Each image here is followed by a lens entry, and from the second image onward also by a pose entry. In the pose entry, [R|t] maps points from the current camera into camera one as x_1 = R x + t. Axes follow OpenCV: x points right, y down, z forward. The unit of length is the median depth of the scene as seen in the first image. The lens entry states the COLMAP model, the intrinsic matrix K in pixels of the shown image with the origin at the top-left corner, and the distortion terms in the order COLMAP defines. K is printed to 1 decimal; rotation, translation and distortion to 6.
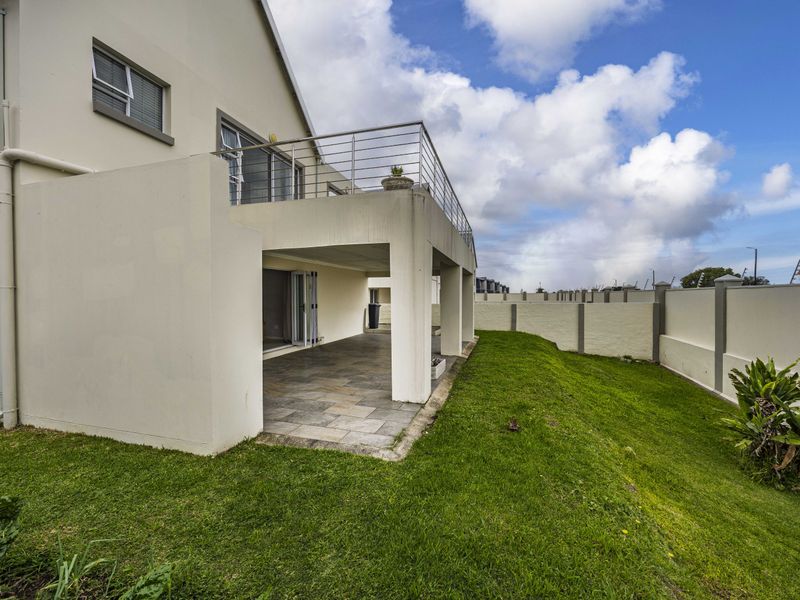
lens RADIAL K [[344.8, 0, 399.2], [0, 344.8, 302.1], [0, 0, 1]] dist [-0.001493, -0.000295]
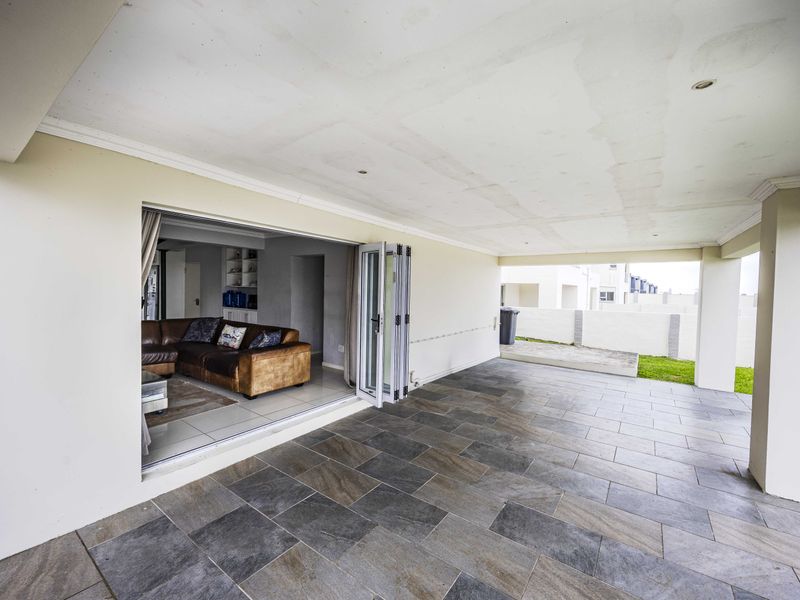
lens RADIAL K [[344.8, 0, 397.6], [0, 344.8, 301.8], [0, 0, 1]] dist [-0.001493, -0.000295]
pose [[0.948261, 0.030067, -0.316066, -0.102111], [-0.027003, 0.999536, 0.014069, -0.018381], [0.316342, -0.004806, 0.948633, 0.543218]]
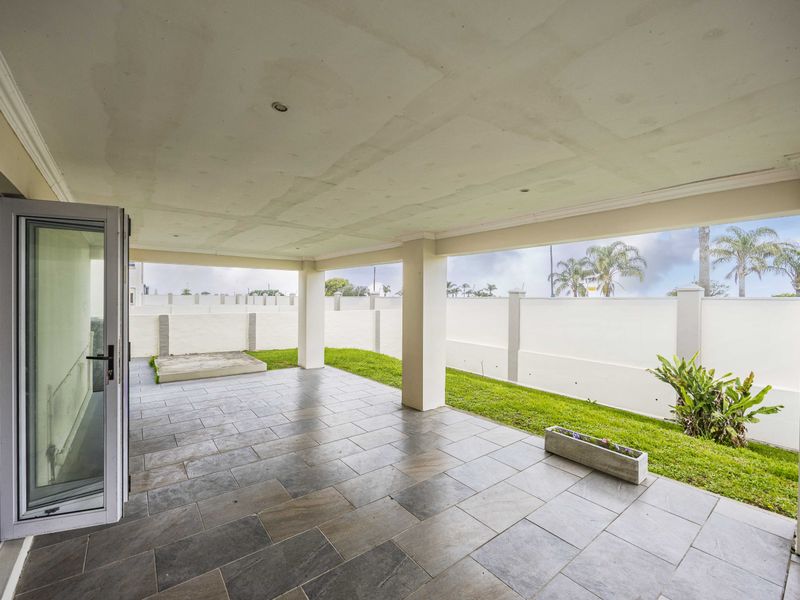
lens RADIAL K [[344.8, 0, 403.3], [0, 344.8, 302.0], [0, 0, 1]] dist [-0.001493, -0.000295]
pose [[0.558804, -0.004147, 0.829289, -0.280811], [0.009327, 0.999956, -0.001285, -0.020882], [-0.829247, 0.008452, 0.558818, 0.631214]]
